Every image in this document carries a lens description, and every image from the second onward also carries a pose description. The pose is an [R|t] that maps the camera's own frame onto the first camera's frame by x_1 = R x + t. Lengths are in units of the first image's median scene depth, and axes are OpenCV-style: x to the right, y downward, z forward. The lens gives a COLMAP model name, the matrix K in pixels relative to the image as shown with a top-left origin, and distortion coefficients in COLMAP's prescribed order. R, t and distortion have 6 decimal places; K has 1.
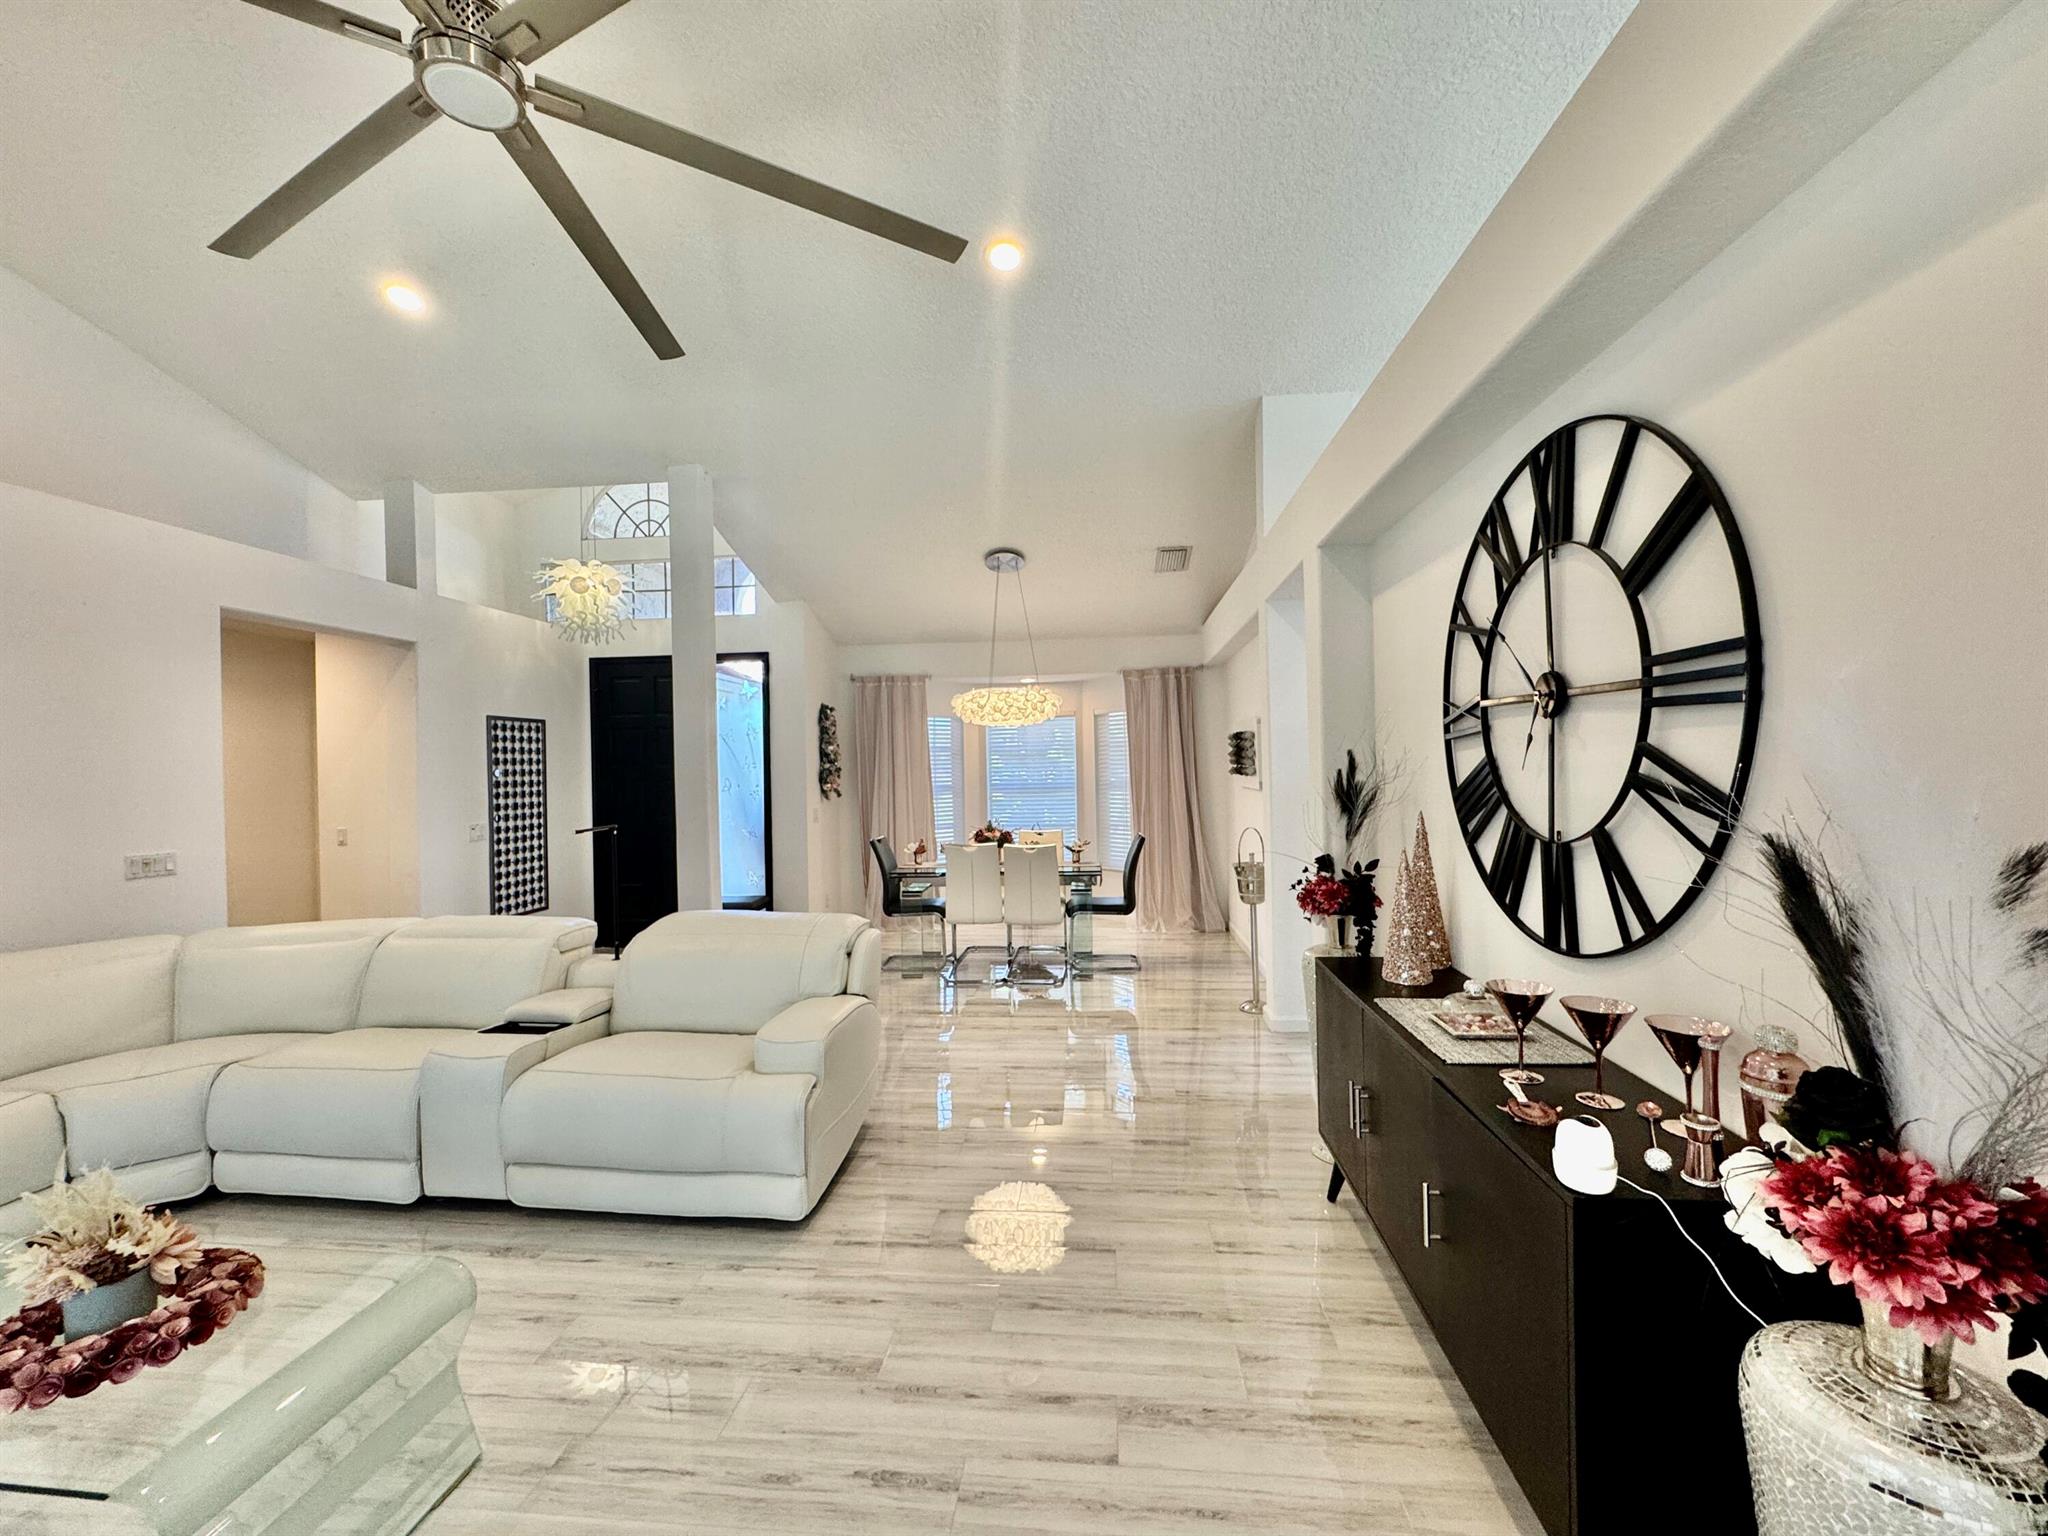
lens RADIAL K [[823.4, 0, 1022.6], [0, 823.4, 769.8], [0, 0, 1]] dist [-0.000207, -0.000360]
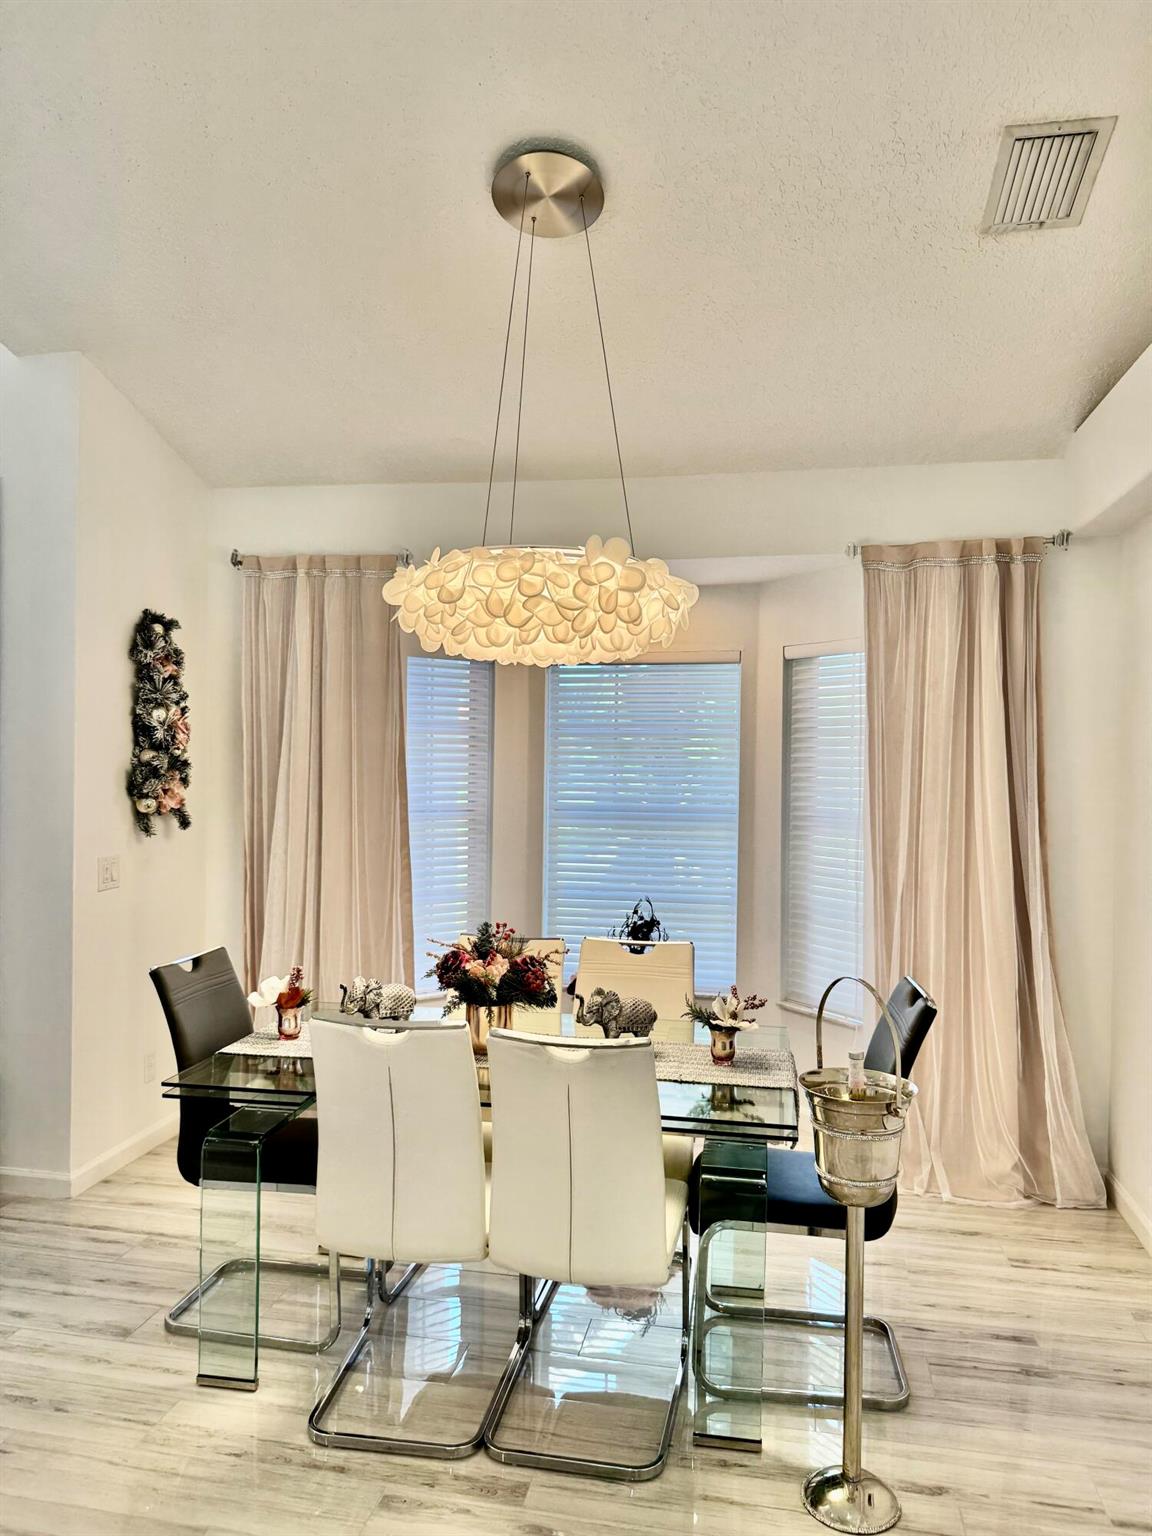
lens RADIAL K [[1089.2, 0, 573.3], [0, 1089.2, 766.9], [0, 0, 1]] dist [0.109034, -0.173895]
pose [[0.994813, 0.034032, -0.095862, 0.046275], [-0.033556, 0.999415, 0.006568, -0.013258], [0.096030, -0.003318, 0.995373, 0.577855]]
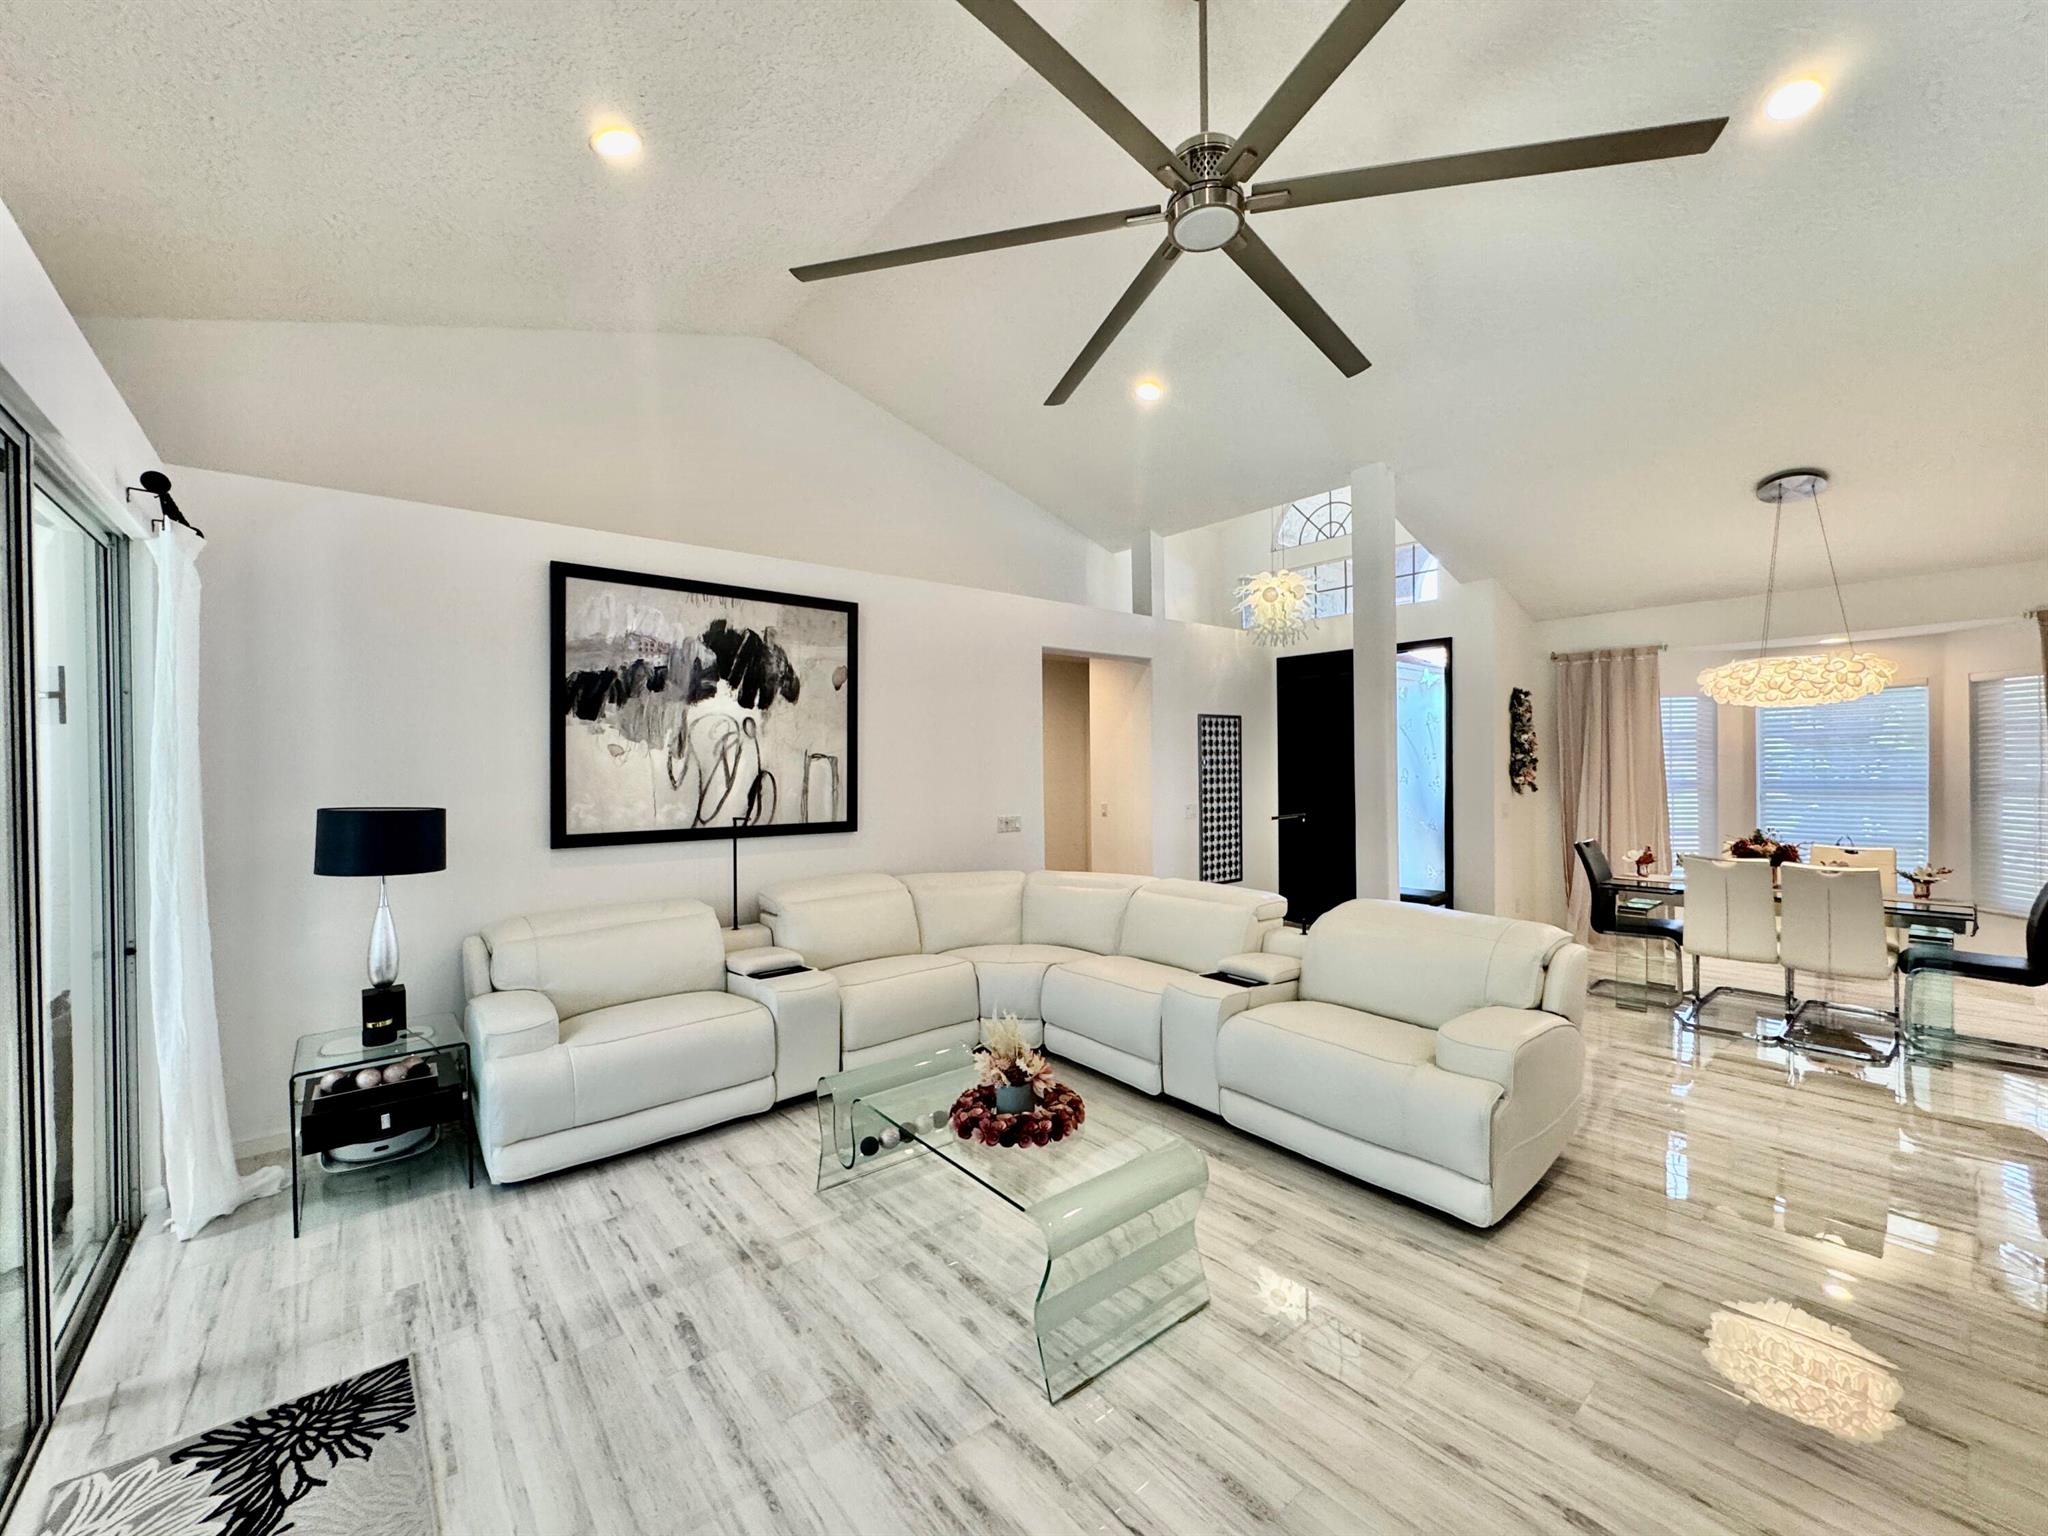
lens RADIAL K [[823.4, 0, 1022.6], [0, 823.4, 769.8], [0, 0, 1]] dist [-0.000207, -0.000360]
pose [[0.714100, 0.015841, -0.699865, 0.007402], [-0.002977, 0.999804, 0.019593, -0.008184], [0.700038, -0.011907, 0.714007, -0.037892]]
